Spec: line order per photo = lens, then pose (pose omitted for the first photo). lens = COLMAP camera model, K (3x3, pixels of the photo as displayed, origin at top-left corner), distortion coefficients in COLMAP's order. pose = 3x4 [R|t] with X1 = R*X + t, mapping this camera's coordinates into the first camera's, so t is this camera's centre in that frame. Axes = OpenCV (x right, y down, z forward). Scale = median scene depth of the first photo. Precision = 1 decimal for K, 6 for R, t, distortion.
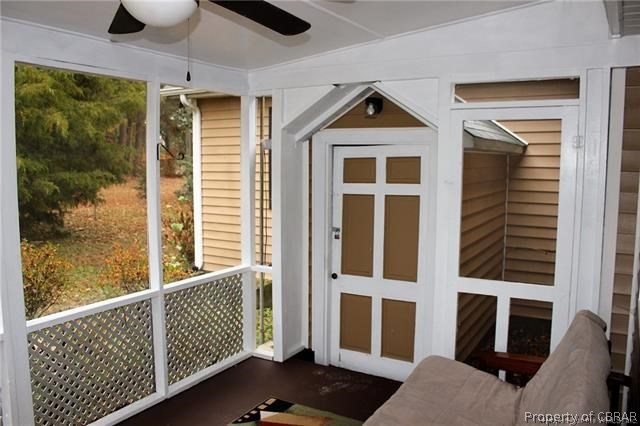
lens RADIAL K [[522.2, 0, 320.0], [0, 522.2, 213.0], [0, 0, 1]] dist [-0.123654, 0.009515]
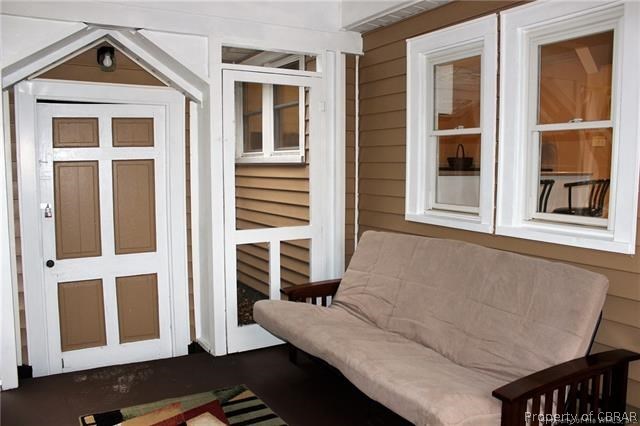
lens RADIAL K [[522.2, 0, 320.0], [0, 522.2, 213.0], [0, 0, 1]] dist [-0.123654, 0.009515]
pose [[0.496010, -0.079782, 0.864644, -0.457039], [0.085364, 0.995427, 0.042880, 0.047818], [-0.864110, 0.052541, 0.500552, 0.262324]]
